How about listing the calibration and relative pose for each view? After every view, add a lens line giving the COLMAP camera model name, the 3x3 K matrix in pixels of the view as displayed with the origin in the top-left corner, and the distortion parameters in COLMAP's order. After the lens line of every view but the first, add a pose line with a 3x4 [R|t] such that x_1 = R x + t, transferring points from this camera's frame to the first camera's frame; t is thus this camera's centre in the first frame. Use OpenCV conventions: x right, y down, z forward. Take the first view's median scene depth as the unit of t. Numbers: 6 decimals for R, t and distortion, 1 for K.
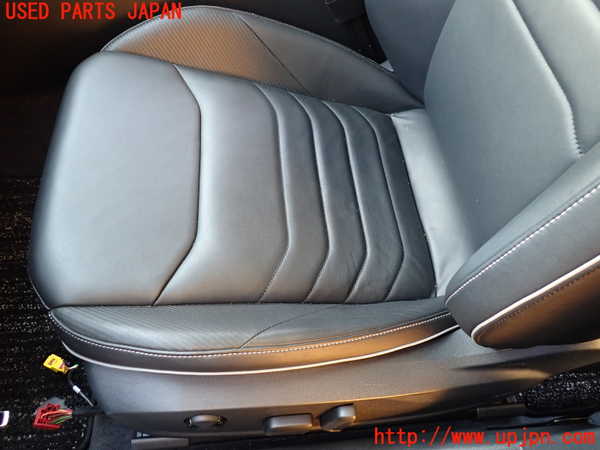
lens RADIAL K [[447.8, 0, 299.2], [0, 447.8, 219.8], [0, 0, 1]] dist [0.008060, -0.002801]
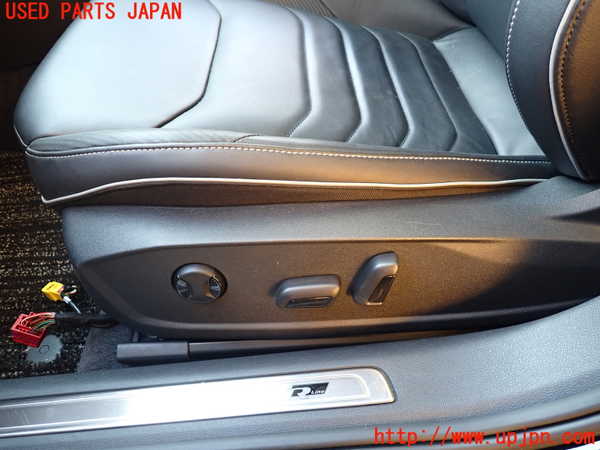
lens RADIAL K [[447.8, 0, 300.4], [0, 447.8, 224.6], [0, 0, 1]] dist [0.008060, -0.002801]
pose [[0.988809, -0.049158, -0.140858, 0.058802], [0.015172, 0.972394, -0.232852, 0.415505], [0.148416, 0.228109, 0.962257, 0.208304]]
